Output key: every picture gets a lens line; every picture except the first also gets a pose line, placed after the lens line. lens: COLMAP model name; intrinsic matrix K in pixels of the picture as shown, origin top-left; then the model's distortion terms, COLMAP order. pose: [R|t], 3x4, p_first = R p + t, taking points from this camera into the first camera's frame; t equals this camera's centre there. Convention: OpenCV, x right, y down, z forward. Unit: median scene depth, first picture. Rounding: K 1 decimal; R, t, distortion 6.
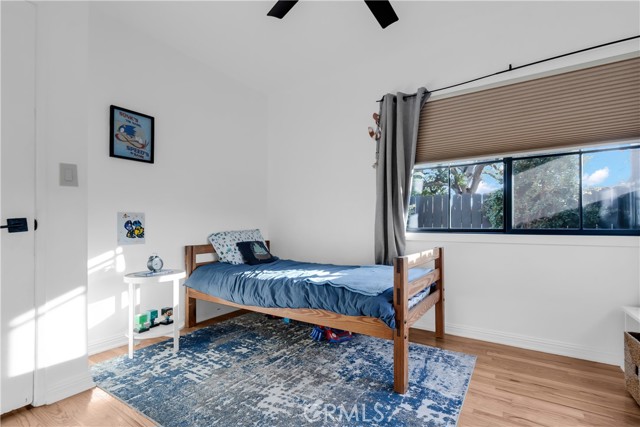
lens RADIAL K [[299.8, 0, 313.8], [0, 299.8, 223.8], [0, 0, 1]] dist [0.000988, -0.000158]
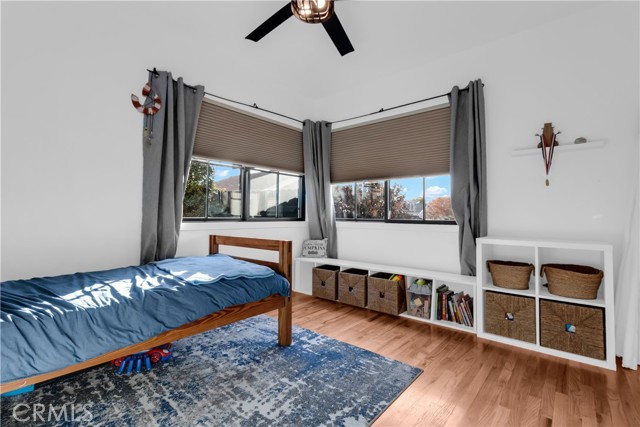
lens RADIAL K [[299.8, 0, 319.3], [0, 299.8, 214.4], [0, 0, 1]] dist [0.000988, -0.000158]
pose [[0.125714, 0.002323, 0.992064, -0.809962], [-0.015121, 0.999886, -0.000425, -0.007848], [-0.991951, -0.014948, 0.125735, 0.574765]]
